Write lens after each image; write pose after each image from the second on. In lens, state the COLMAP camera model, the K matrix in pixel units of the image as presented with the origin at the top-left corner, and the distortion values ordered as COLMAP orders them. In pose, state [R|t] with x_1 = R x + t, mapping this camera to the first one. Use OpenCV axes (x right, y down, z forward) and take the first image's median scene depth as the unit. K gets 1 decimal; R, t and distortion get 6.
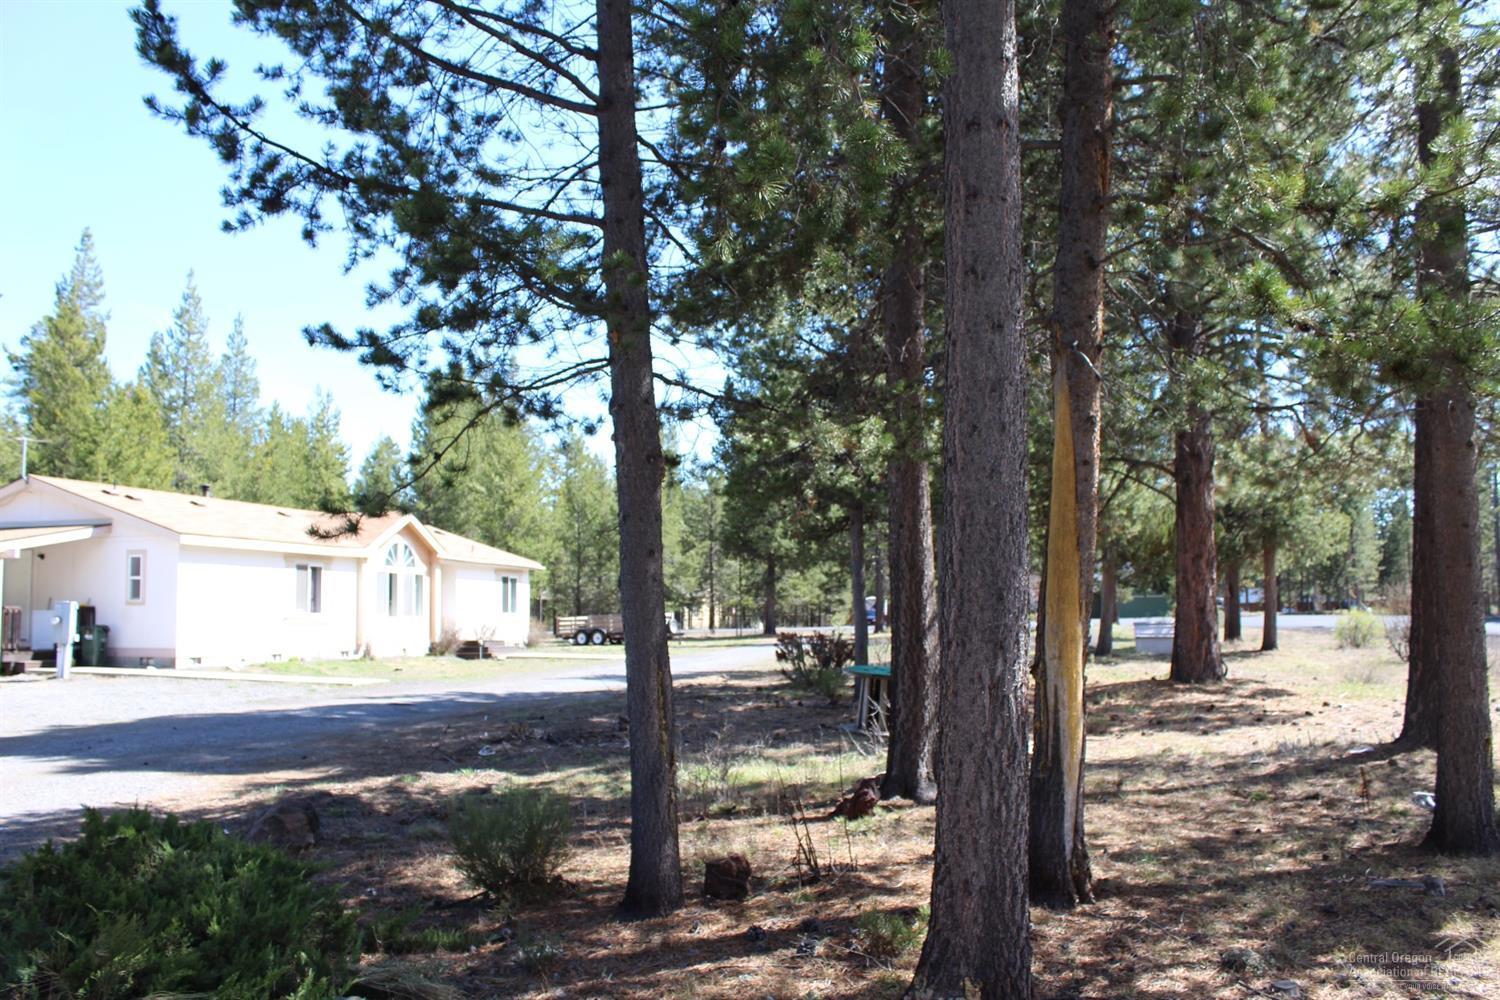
lens RADIAL K [[1268.0, 0, 742.7], [0, 1268.0, 503.8], [0, 0, 1]] dist [-0.161095, 0.149129]
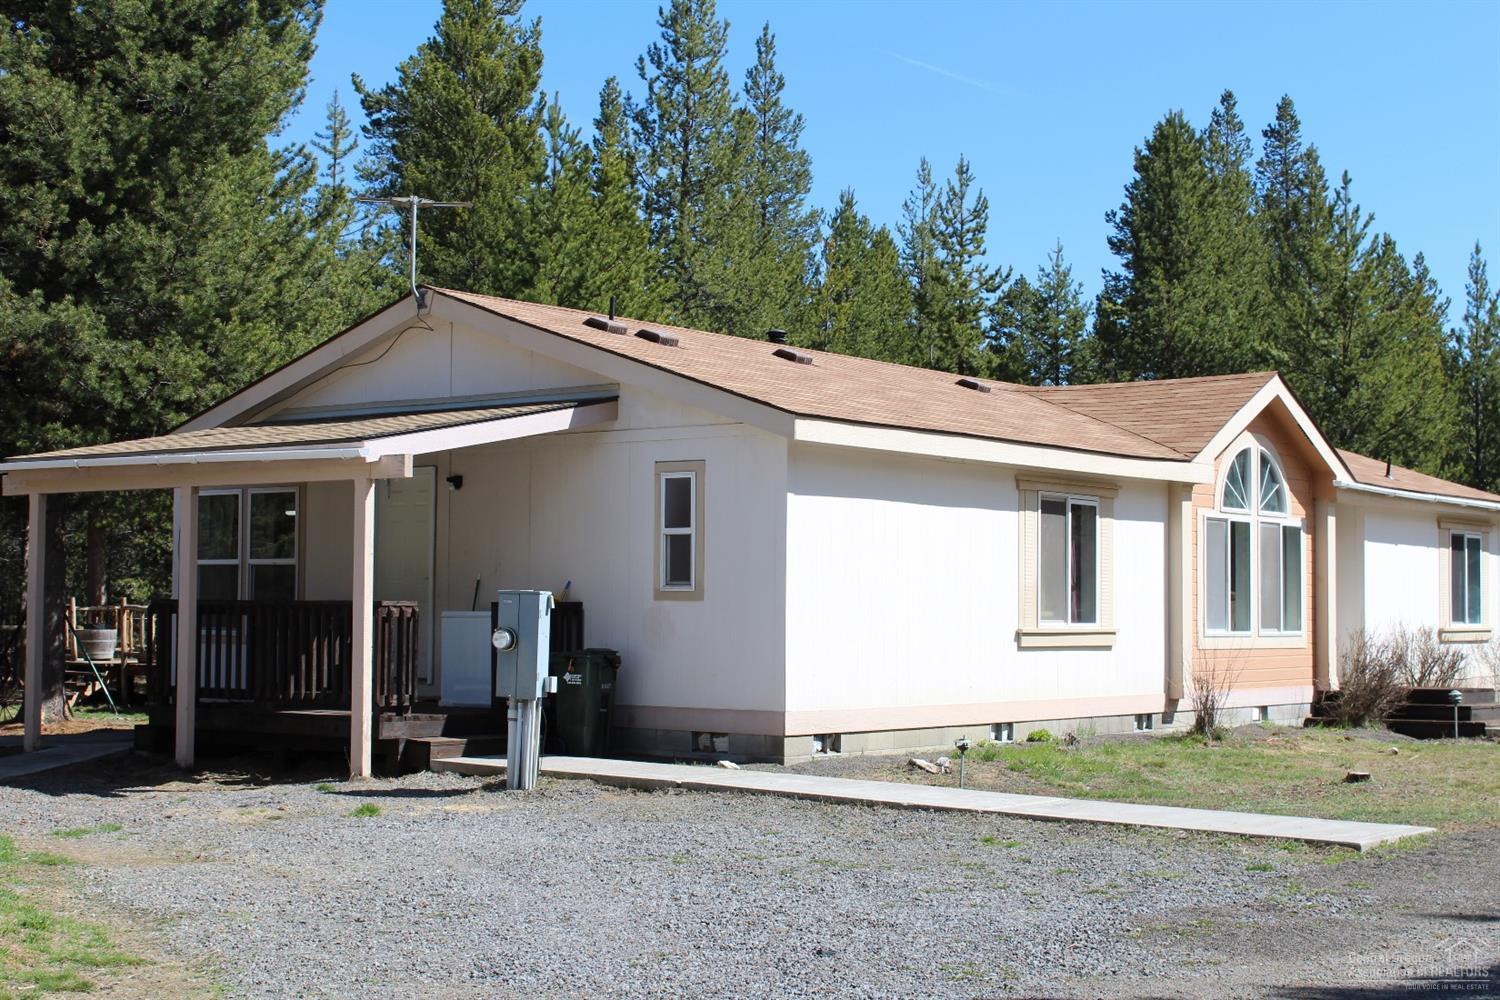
lens RADIAL K [[2238.1, 0, 750.0], [0, 2238.1, 500.0], [0, 0, 1]] dist [-0.015564, -0.037193]
pose [[0.932268, -0.003256, -0.361754, -0.231101], [0.016419, 0.999310, 0.033319, 0.029057], [0.361396, -0.037002, 0.931678, 0.366741]]
